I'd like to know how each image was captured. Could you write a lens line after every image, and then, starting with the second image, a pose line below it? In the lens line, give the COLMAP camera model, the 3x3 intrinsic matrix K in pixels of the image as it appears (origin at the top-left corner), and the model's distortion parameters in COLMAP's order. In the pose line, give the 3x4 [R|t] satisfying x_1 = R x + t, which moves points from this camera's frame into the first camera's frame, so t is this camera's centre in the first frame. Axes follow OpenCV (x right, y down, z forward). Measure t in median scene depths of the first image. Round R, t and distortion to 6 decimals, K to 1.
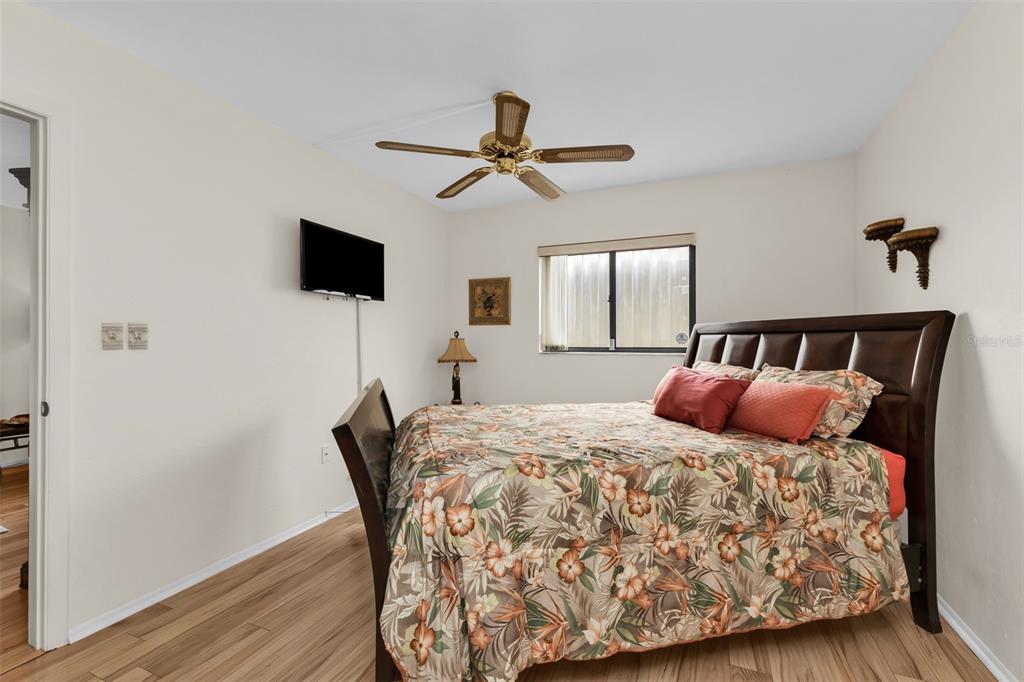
lens RADIAL K [[447.9, 0, 511.0], [0, 447.9, 338.5], [0, 0, 1]] dist [0.002565, 0.000274]
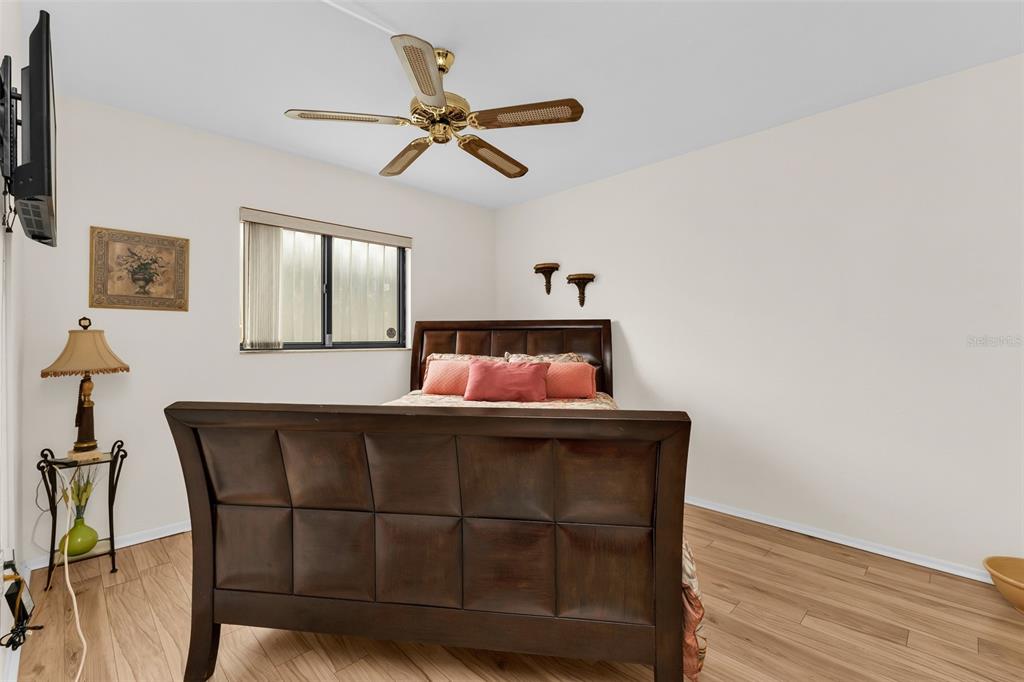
lens RADIAL K [[447.9, 0, 513.8], [0, 447.9, 339.5], [0, 0, 1]] dist [0.002565, 0.000274]
pose [[0.356174, -0.003575, 0.934413, -0.471099], [-0.001997, 0.999987, 0.004588, 0.007463], [-0.934417, -0.003500, 0.356163, 0.332095]]
